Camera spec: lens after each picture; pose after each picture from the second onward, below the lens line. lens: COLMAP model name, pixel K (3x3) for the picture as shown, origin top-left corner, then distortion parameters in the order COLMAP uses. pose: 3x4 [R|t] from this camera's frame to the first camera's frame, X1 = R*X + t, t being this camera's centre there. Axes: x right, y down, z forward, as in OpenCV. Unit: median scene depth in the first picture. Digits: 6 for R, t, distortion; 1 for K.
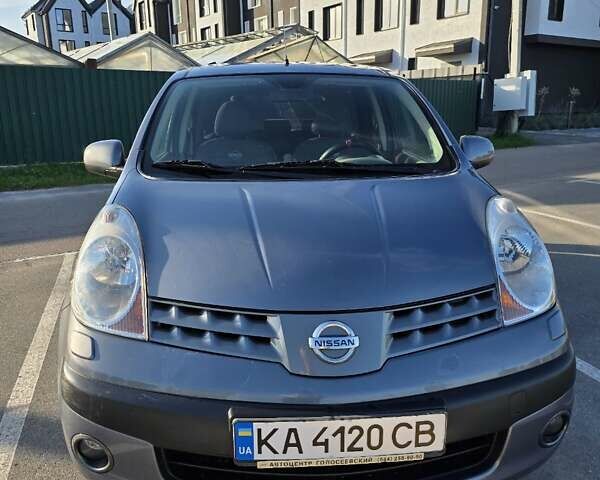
lens RADIAL K [[545.7, 0, 300.0], [0, 545.7, 240.0], [0, 0, 1]] dist [0.024217, 0.001085]
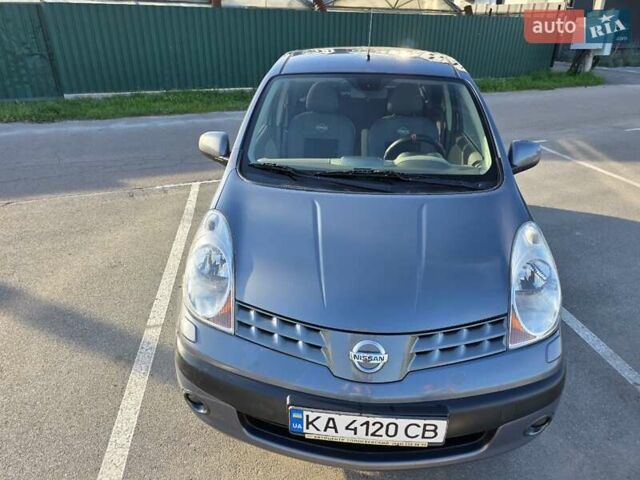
lens RADIAL K [[441.7, 0, 320.0], [0, 441.7, 240.0], [0, 0, 1]] dist [0.005348, -0.001764]
pose [[0.988376, 0.085095, -0.125980, 0.052305], [-0.057558, 0.976438, 0.207979, -0.280405], [0.140709, -0.198310, 0.969987, 0.004088]]
